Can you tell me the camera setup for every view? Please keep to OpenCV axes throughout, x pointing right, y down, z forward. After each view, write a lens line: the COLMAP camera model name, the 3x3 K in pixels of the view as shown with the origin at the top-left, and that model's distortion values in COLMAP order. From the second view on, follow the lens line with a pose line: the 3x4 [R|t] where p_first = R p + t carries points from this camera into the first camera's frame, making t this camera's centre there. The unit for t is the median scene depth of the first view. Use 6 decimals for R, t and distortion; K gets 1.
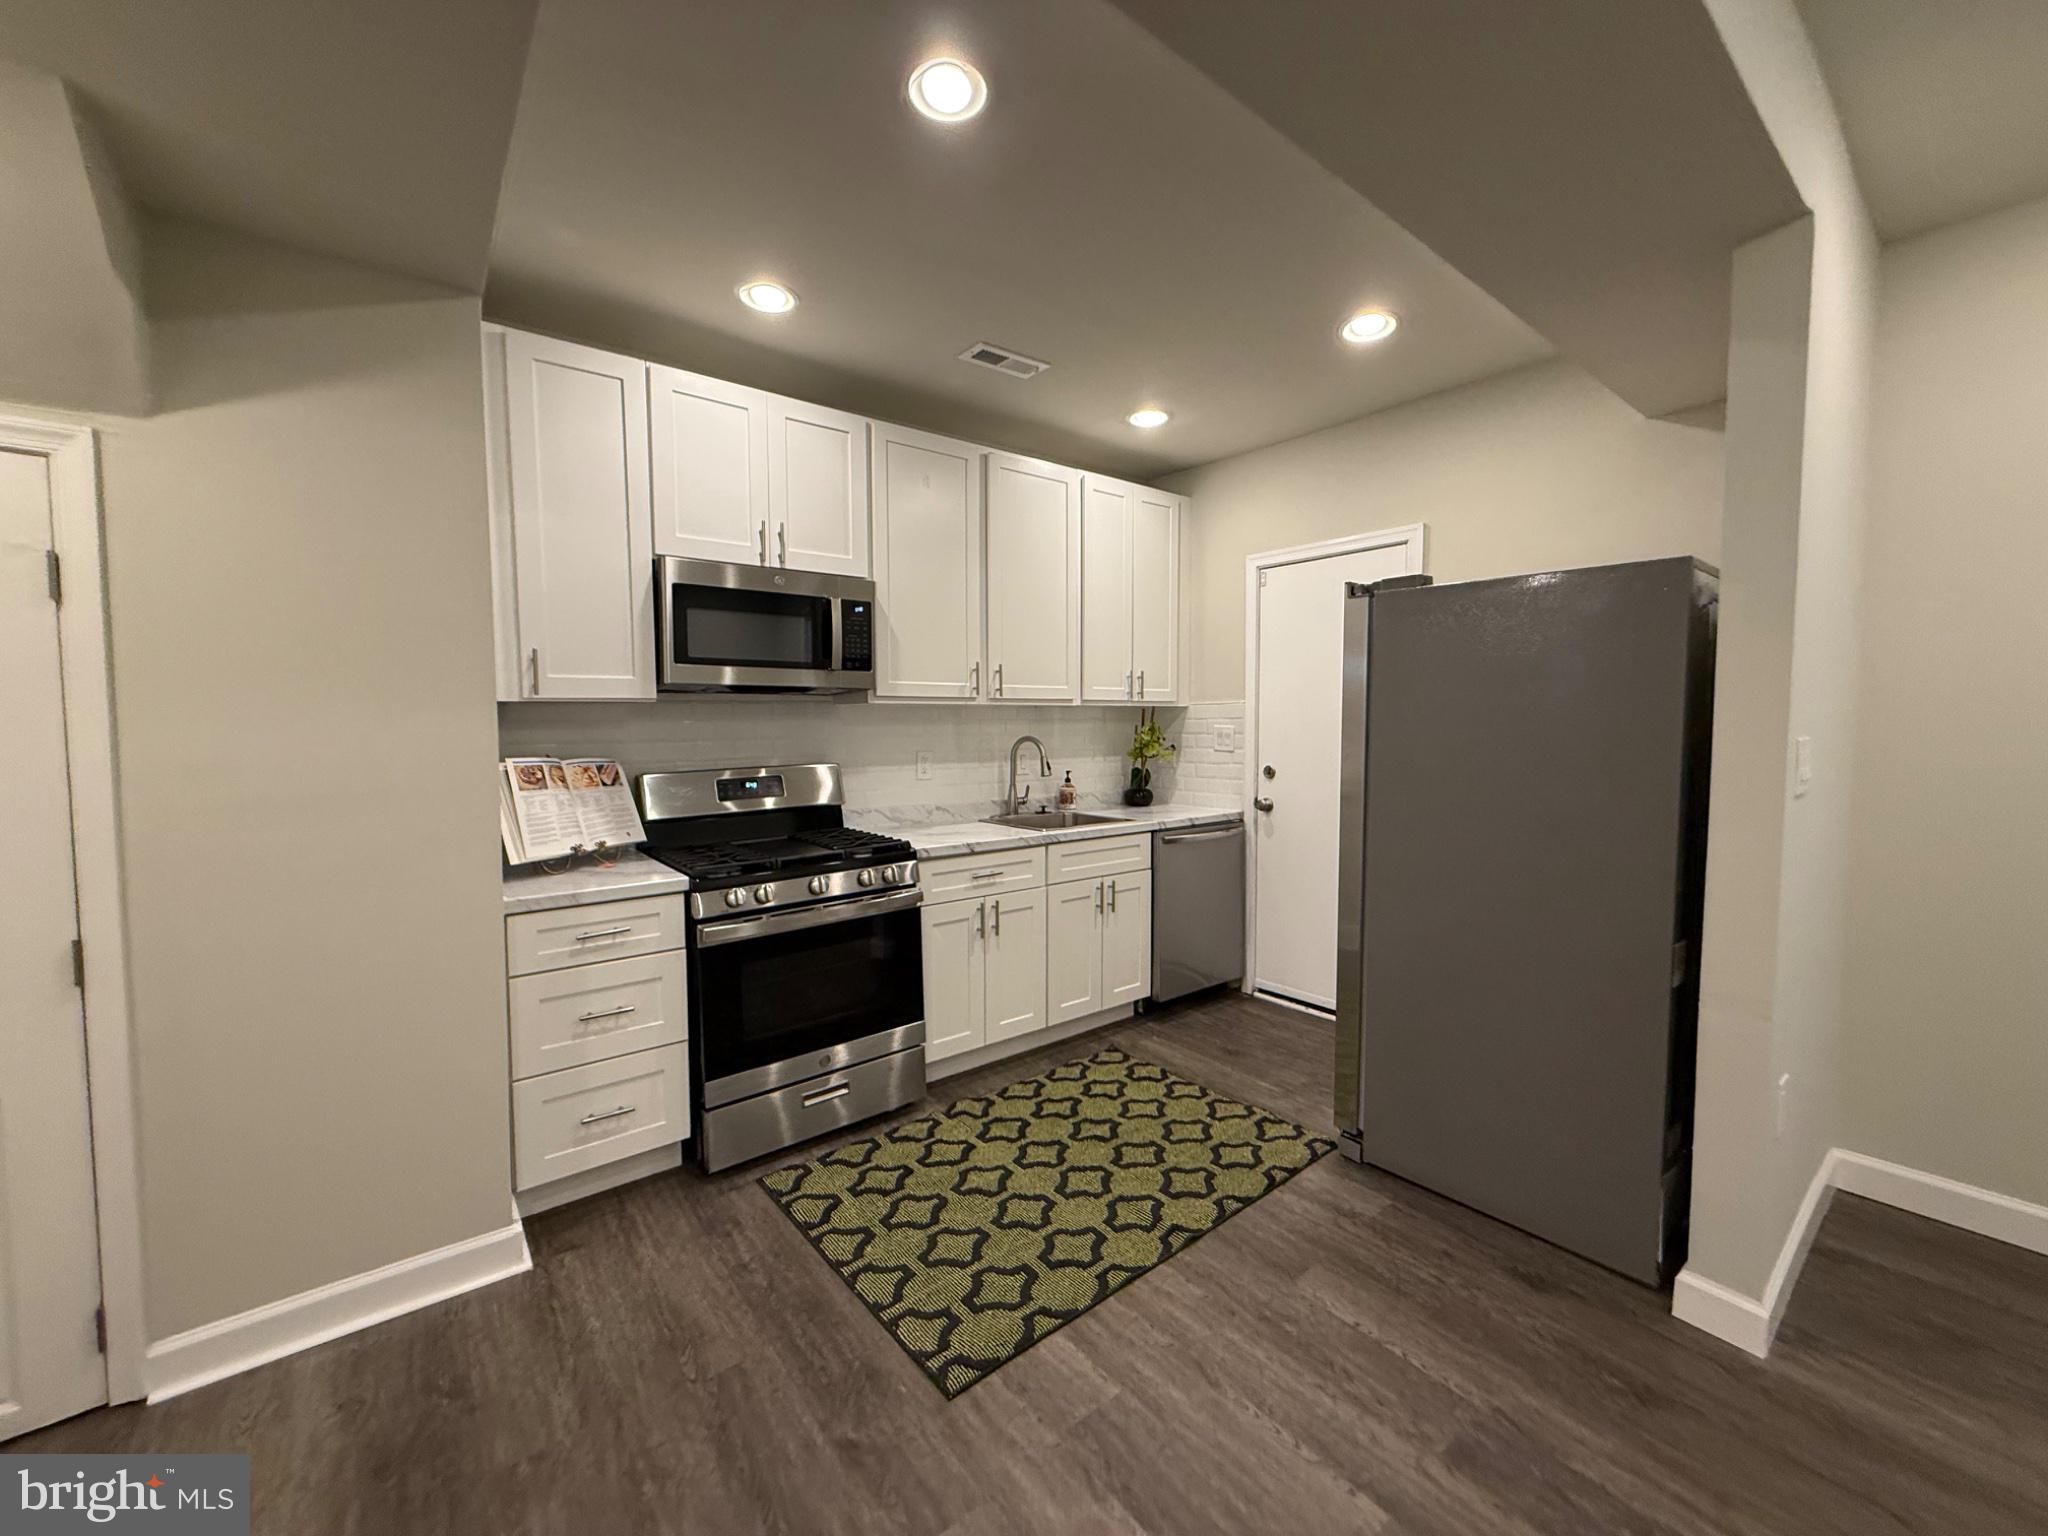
lens RADIAL K [[810.2, 0, 1021.2], [0, 810.2, 762.3], [0, 0, 1]] dist [-0.000241, -0.000649]
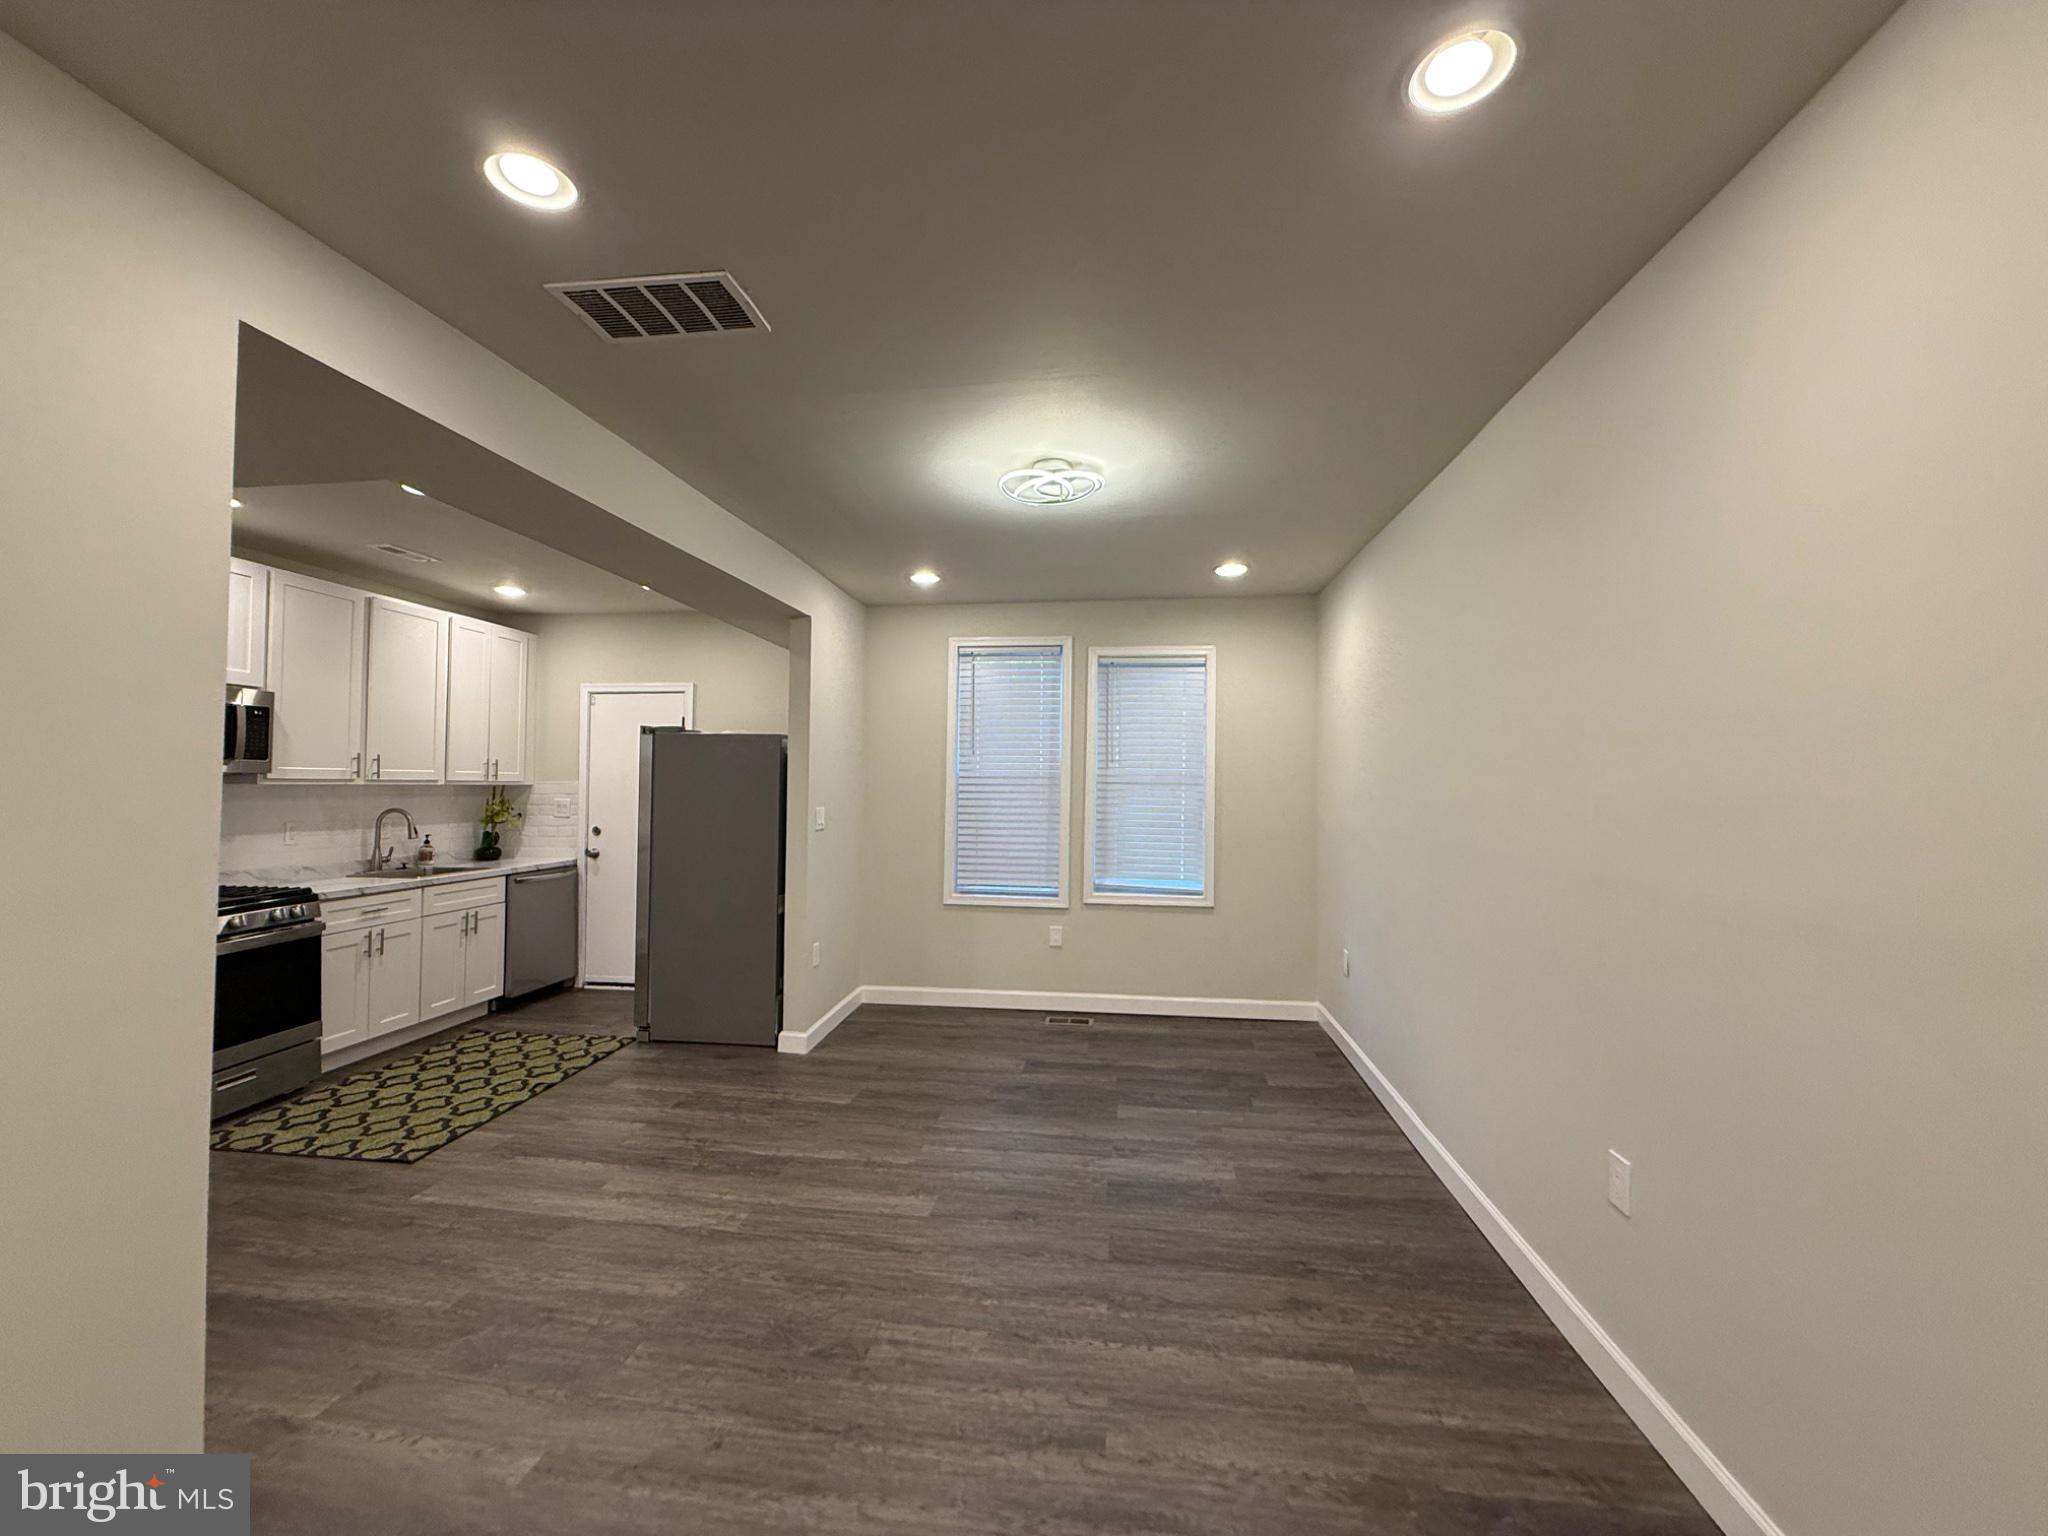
lens RADIAL K [[810.2, 0, 1016.4], [0, 810.2, 764.8], [0, 0, 1]] dist [-0.000241, -0.000649]
pose [[0.715001, 0.026829, 0.698608, -0.237935], [0.026416, 0.997513, -0.065344, 0.011743], [-0.698624, 0.065176, 0.712514, -0.779310]]
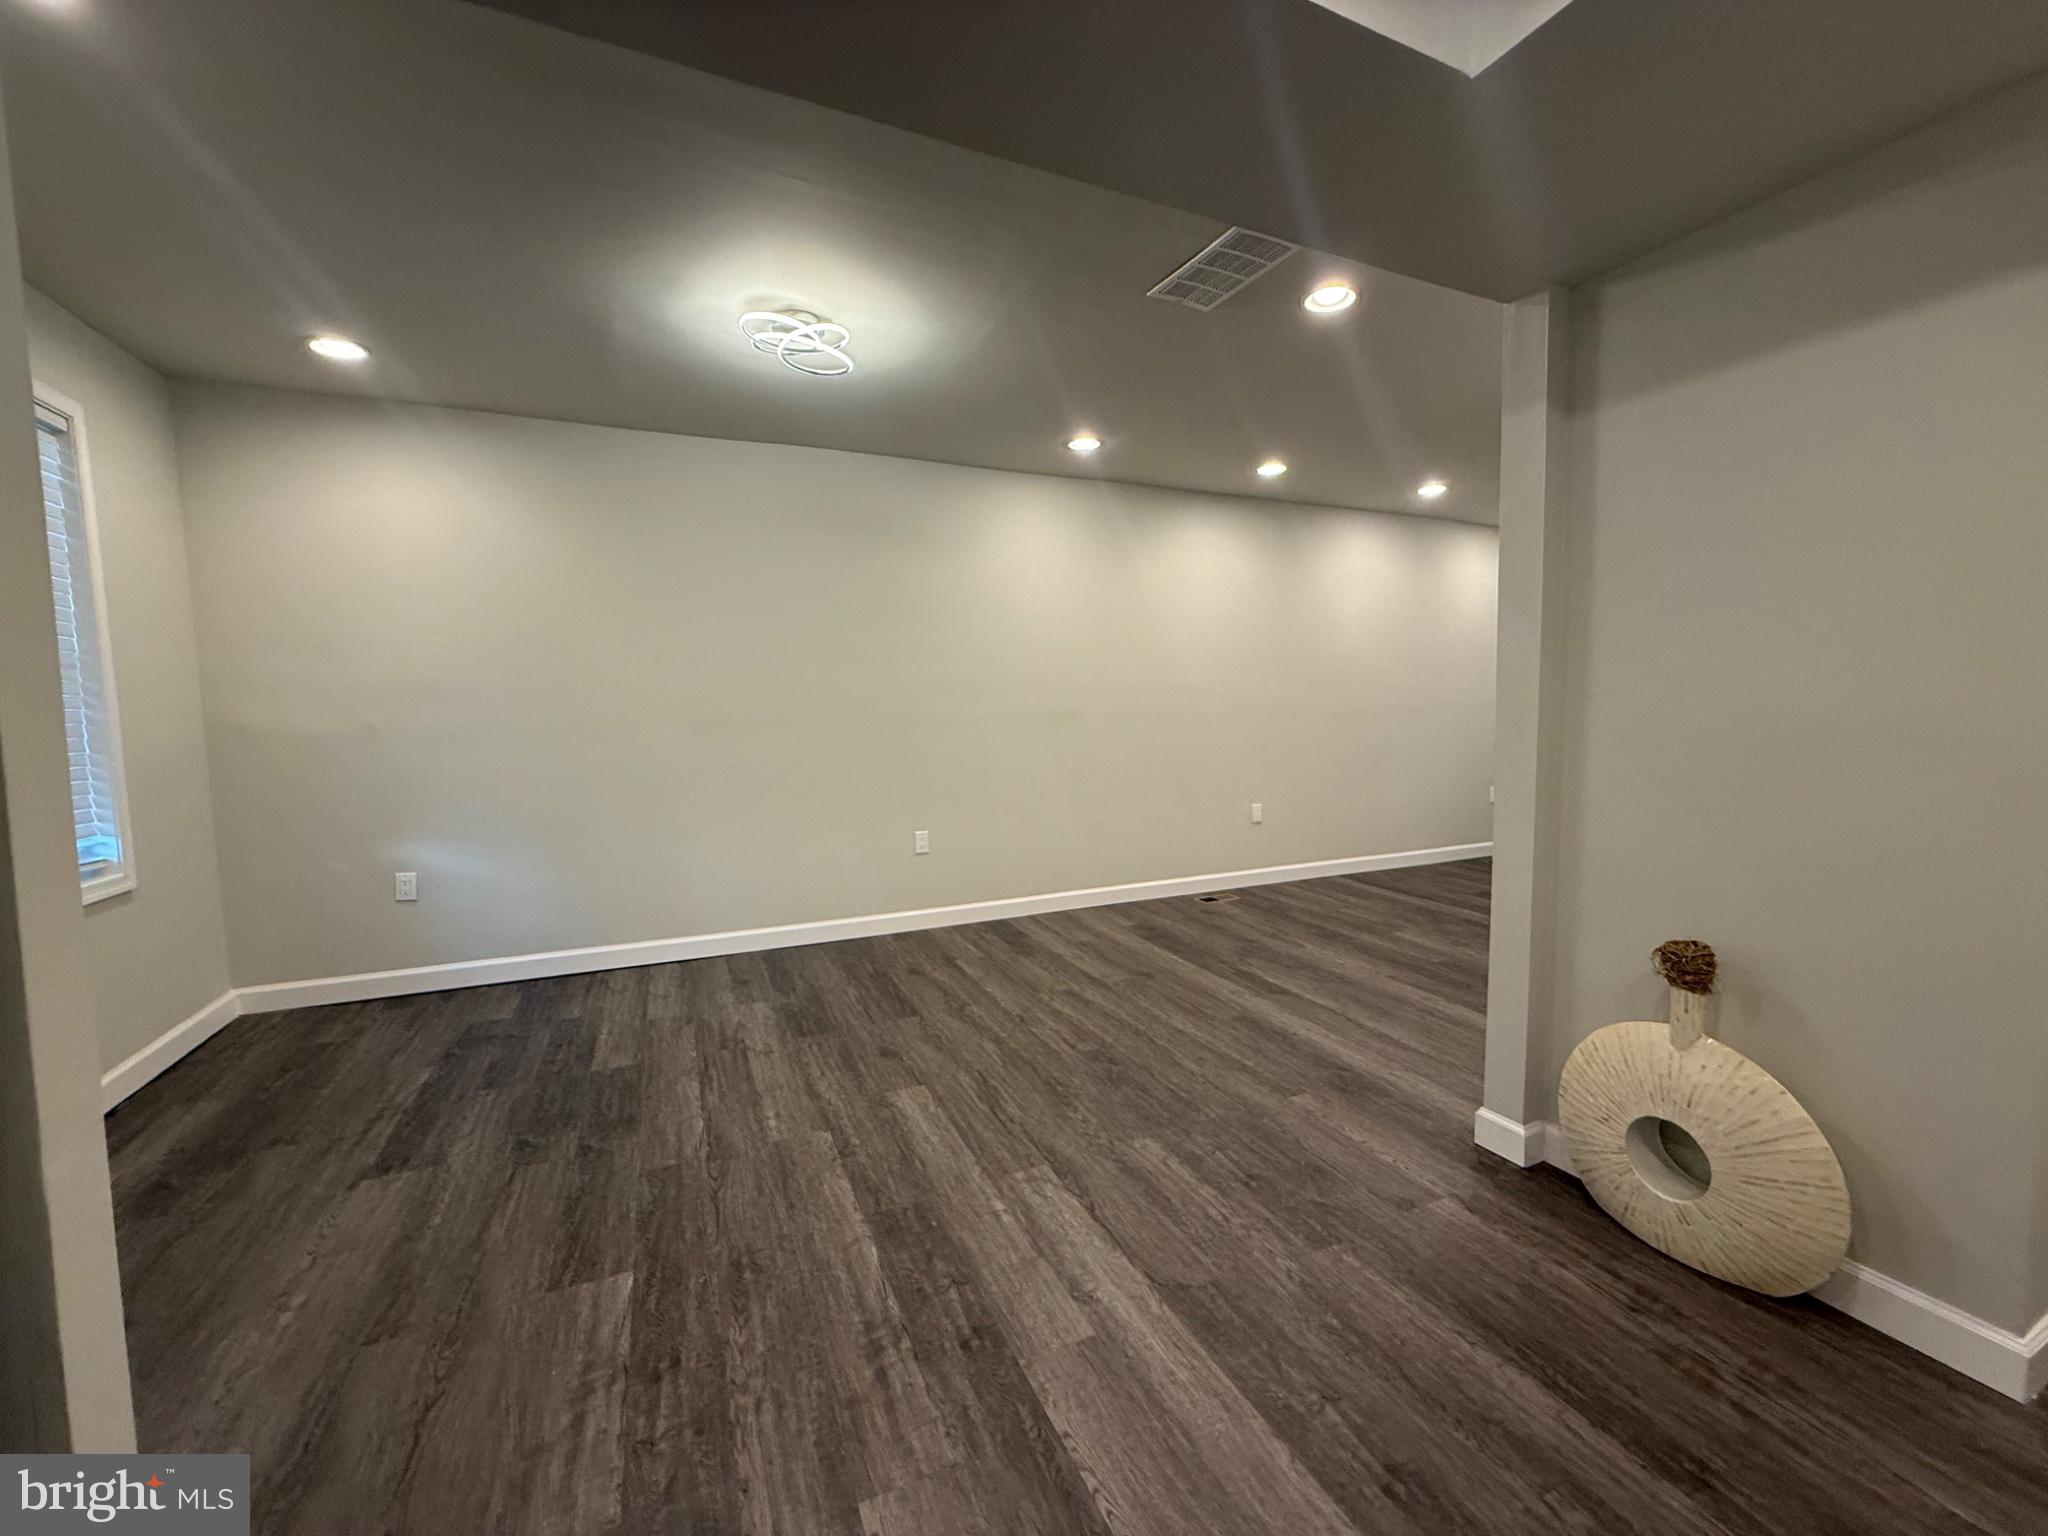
lens RADIAL K [[810.2, 0, 1014.9], [0, 810.2, 779.1], [0, 0, 1]] dist [-0.000241, -0.000649]
pose [[-0.969983, -0.001969, 0.243164, 0.030031], [0.032786, 0.989778, 0.138799, -0.016796], [-0.240952, 0.142605, -0.960003, 0.874709]]
